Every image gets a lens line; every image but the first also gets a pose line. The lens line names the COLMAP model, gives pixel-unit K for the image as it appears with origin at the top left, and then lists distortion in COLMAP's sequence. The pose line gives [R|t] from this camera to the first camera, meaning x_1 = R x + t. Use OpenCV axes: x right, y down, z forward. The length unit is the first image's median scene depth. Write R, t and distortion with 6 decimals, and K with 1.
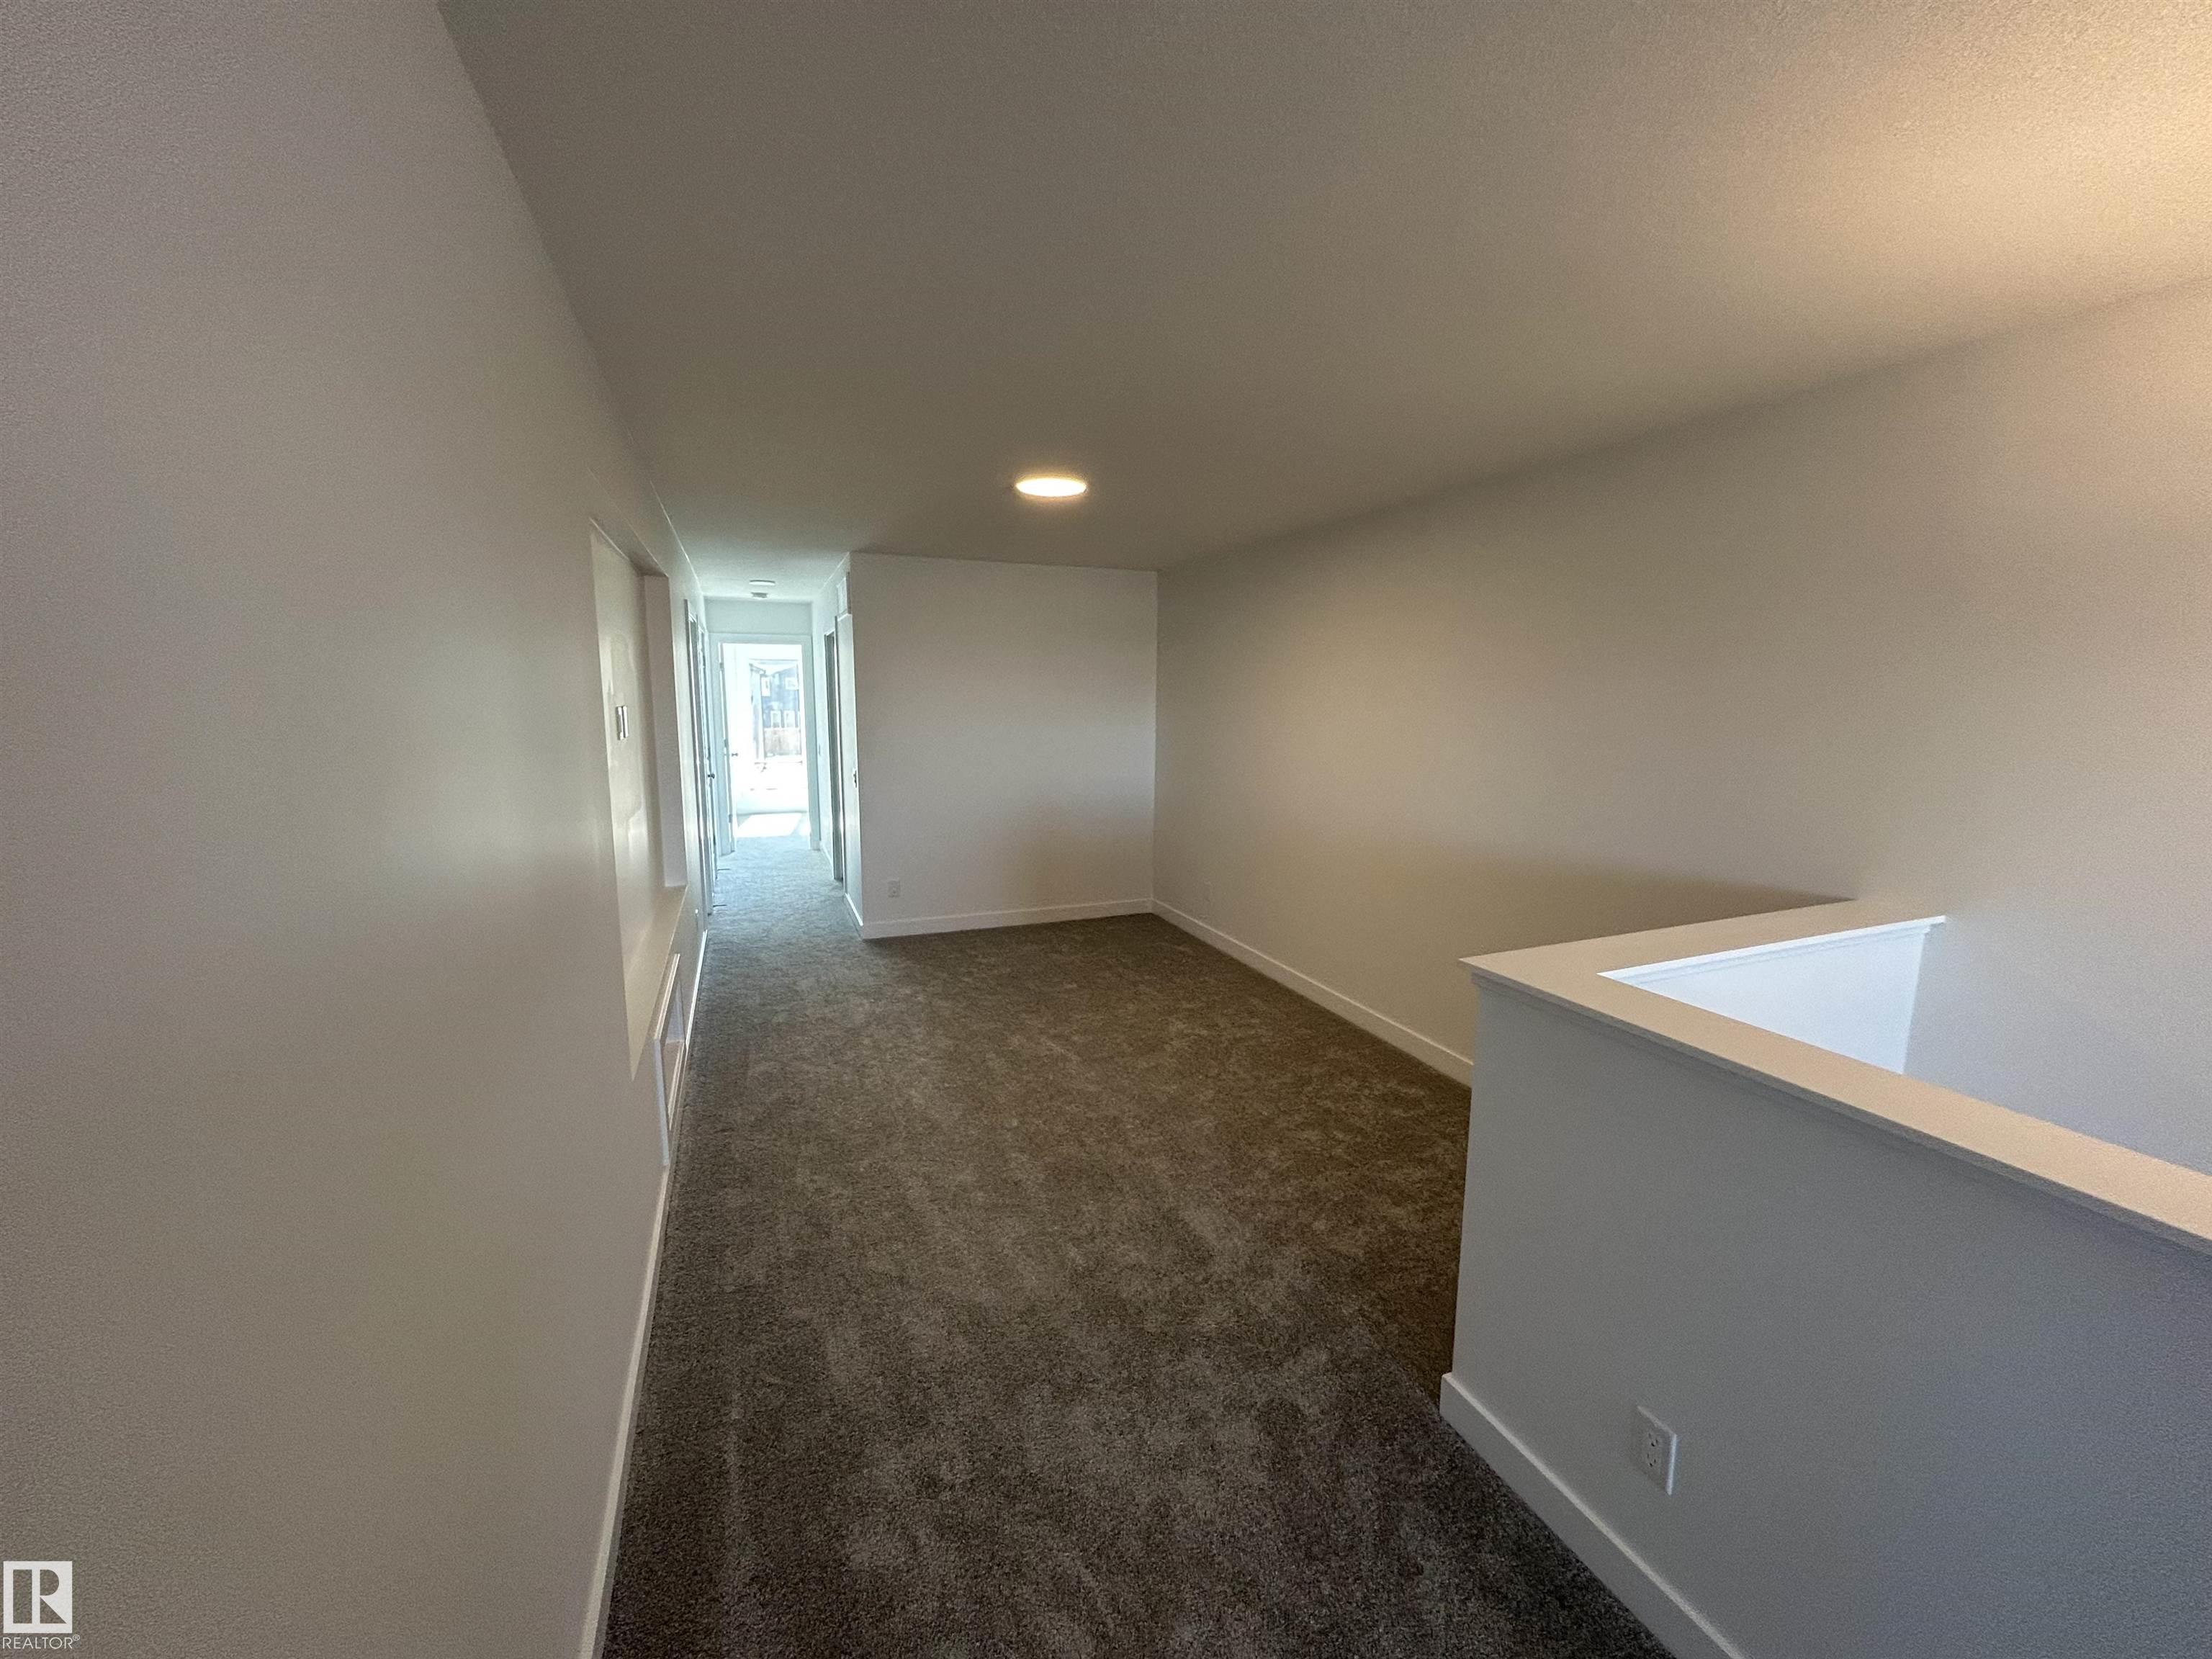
lens RADIAL K [[891.5, 0, 1103.2], [0, 891.5, 816.4], [0, 0, 1]] dist [0.001446, 0.000733]
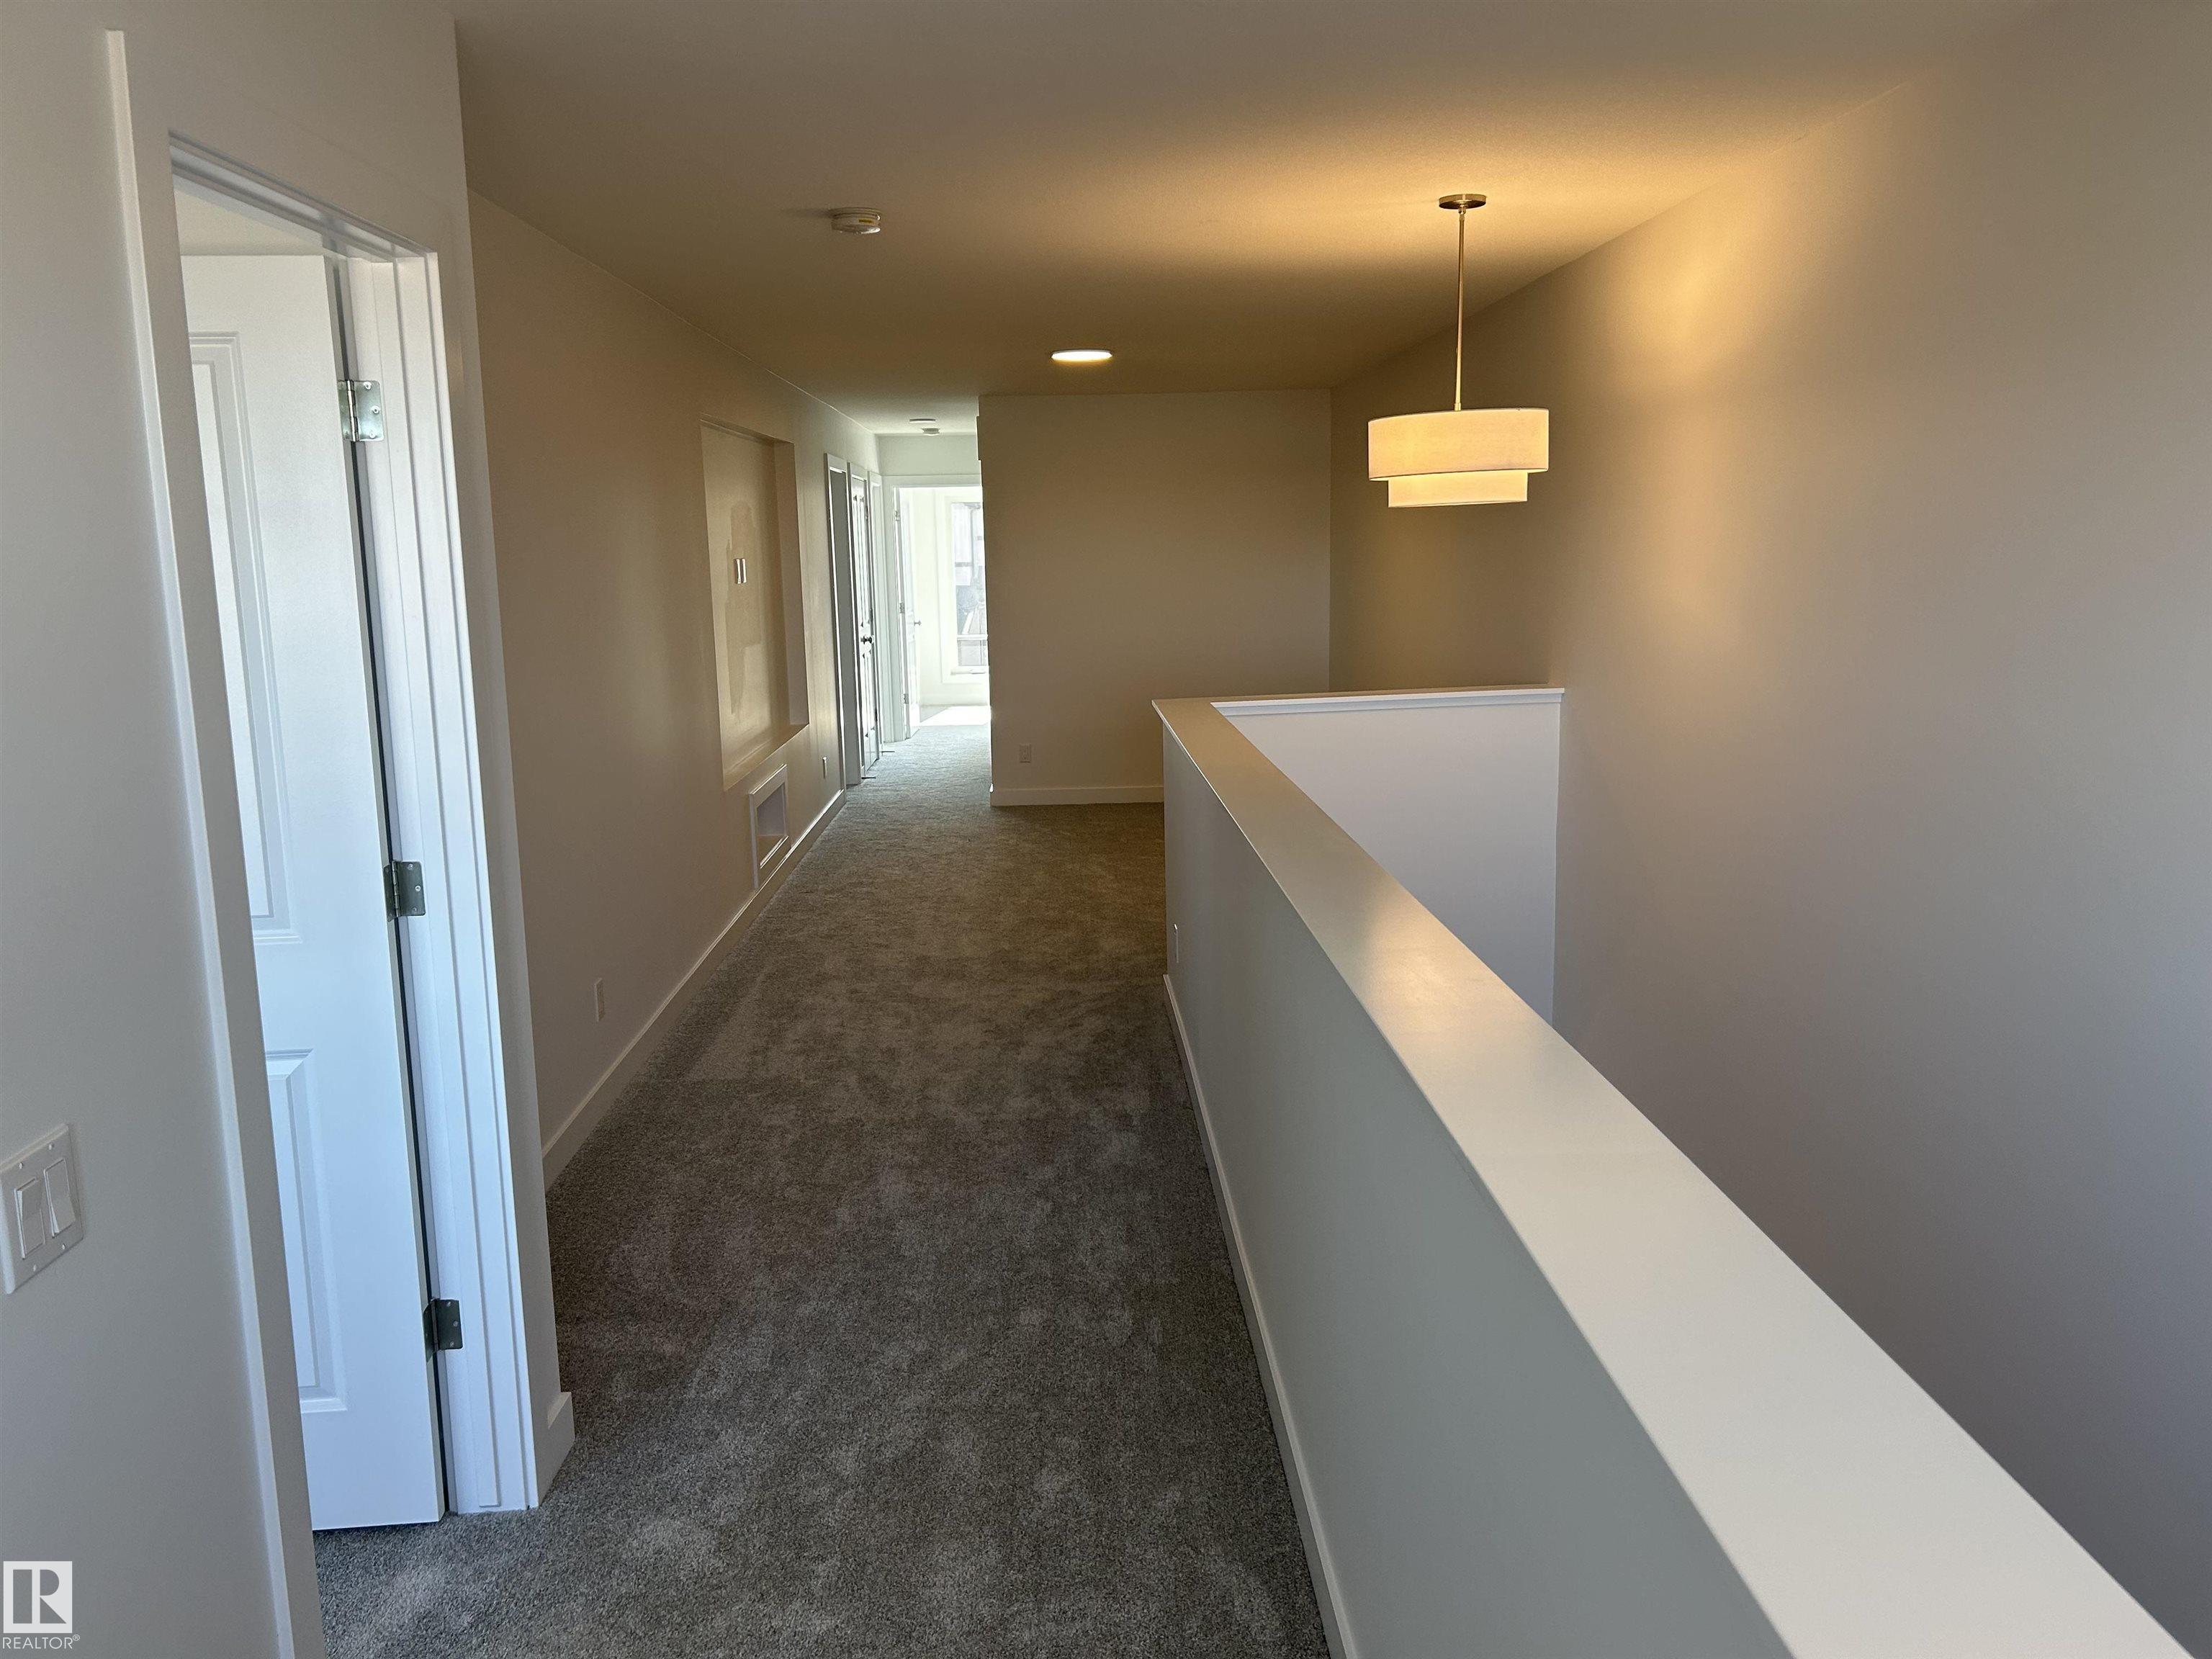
lens RADIAL K [[1652.3, 0, 1108.1], [0, 1652.3, 830.7], [0, 0, 1]] dist [0.012251, -0.013921]
pose [[0.941468, 0.035444, -0.335233, 0.447648], [-0.023680, 0.998954, 0.039115, 0.095774], [0.336269, -0.028888, 0.941323, -0.624228]]
